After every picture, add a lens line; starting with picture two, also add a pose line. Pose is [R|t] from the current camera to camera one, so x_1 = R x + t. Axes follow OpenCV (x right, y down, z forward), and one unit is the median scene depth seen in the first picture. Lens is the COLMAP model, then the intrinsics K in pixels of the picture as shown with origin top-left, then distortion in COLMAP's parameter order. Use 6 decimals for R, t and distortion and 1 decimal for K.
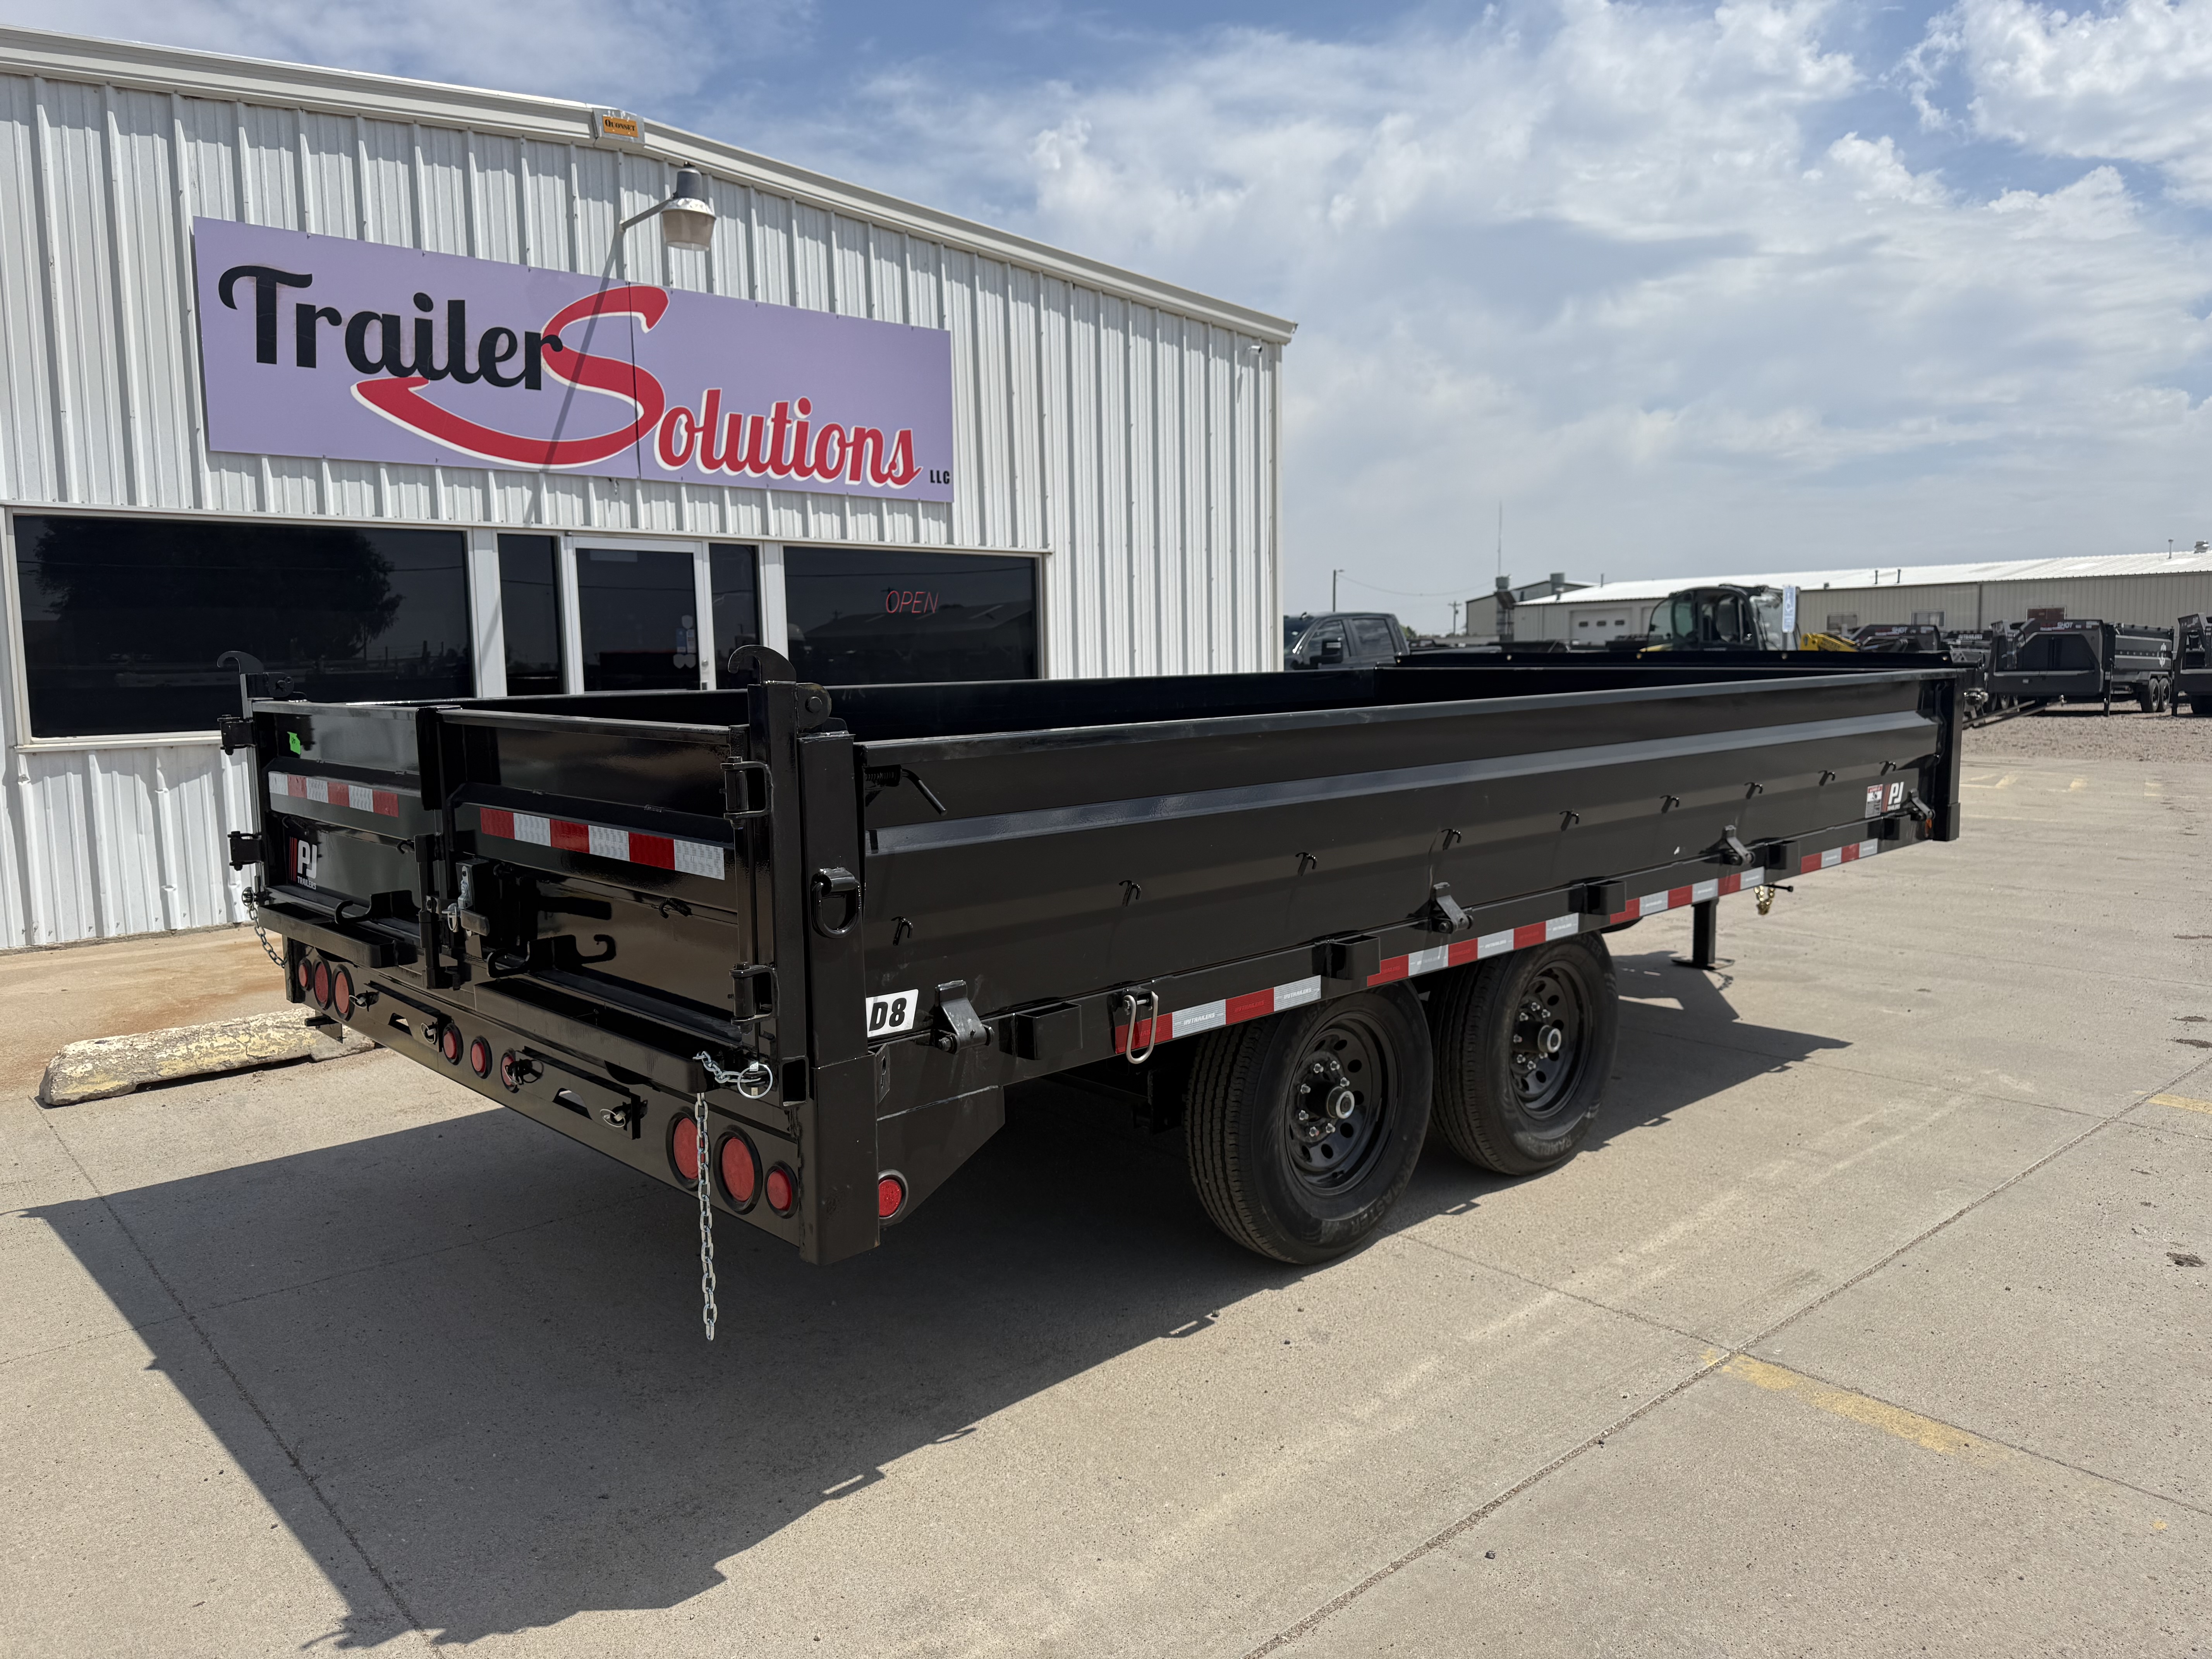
lens RADIAL K [[1553.3, 0, 1102.4], [0, 1553.3, 832.7], [0, 0, 1]] dist [0.040726, -0.047846]
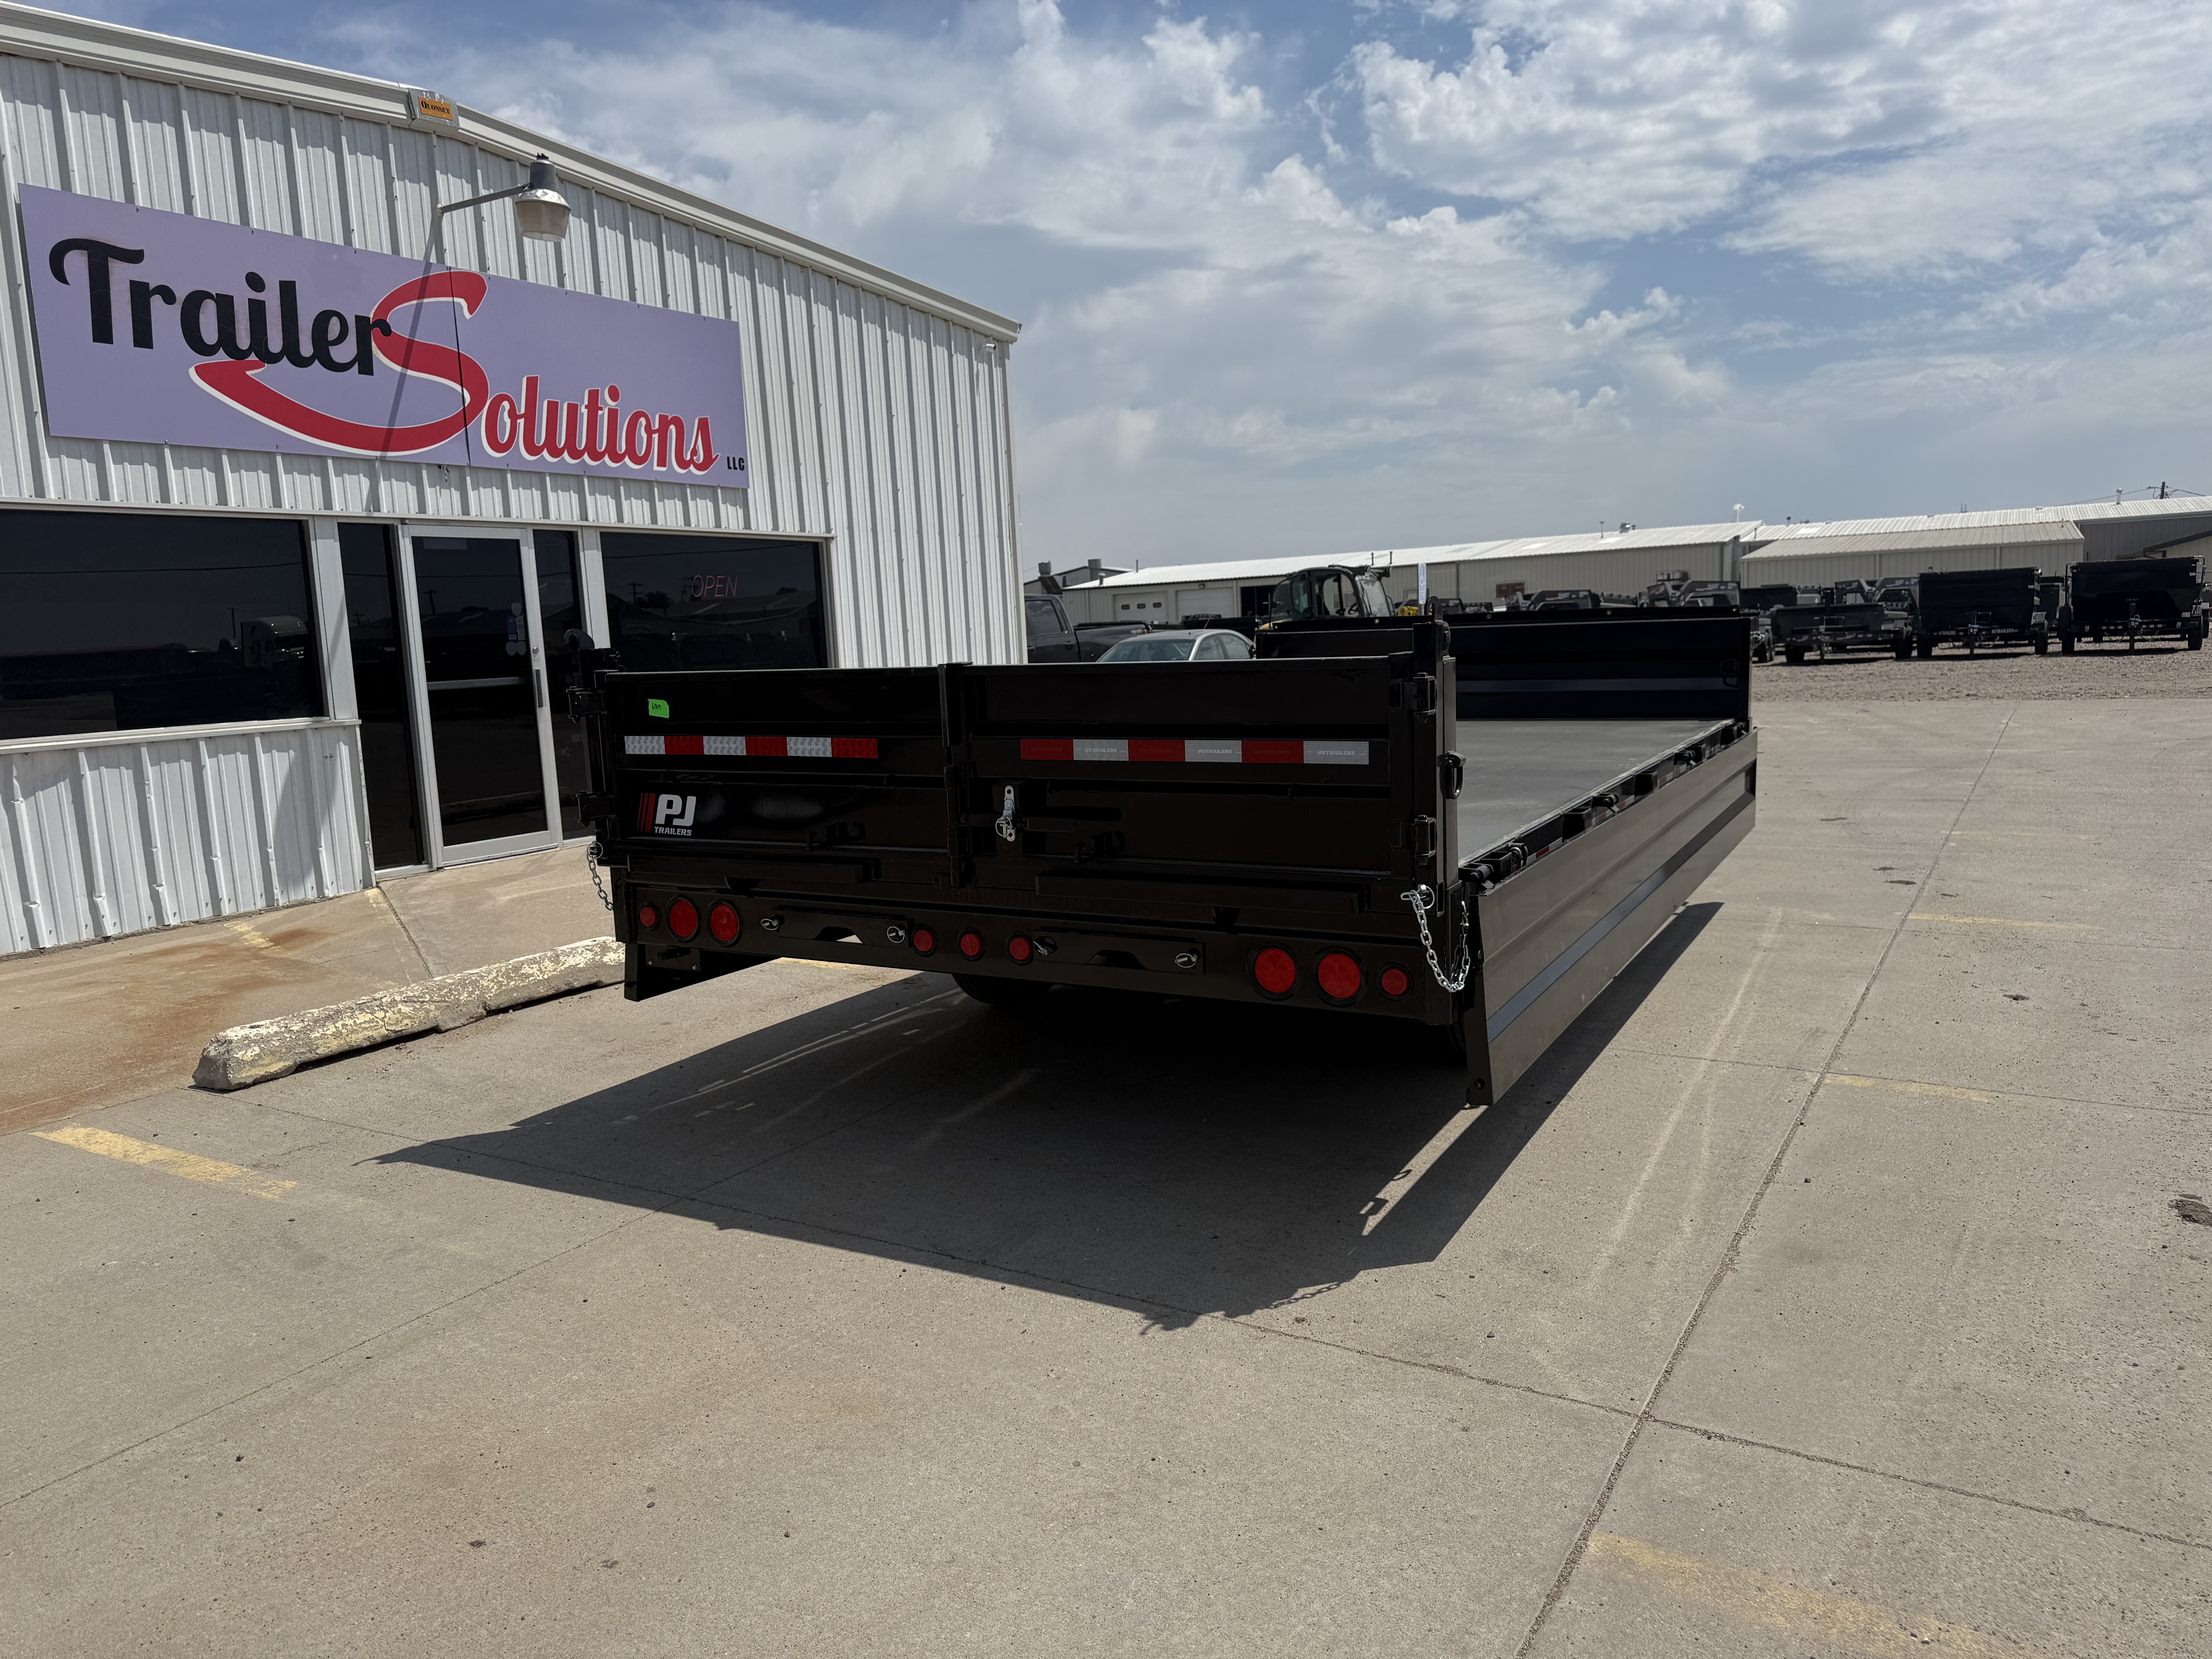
lens RADIAL K [[1553.3, 0, 1112.5], [0, 1553.3, 833.1], [0, 0, 1]] dist [0.040726, -0.047846]
pose [[0.954173, -0.063443, 0.292452, -0.239230], [0.060789, 0.997985, 0.018163, 0.014560], [-0.293015, 0.000448, 0.956108, -0.078037]]
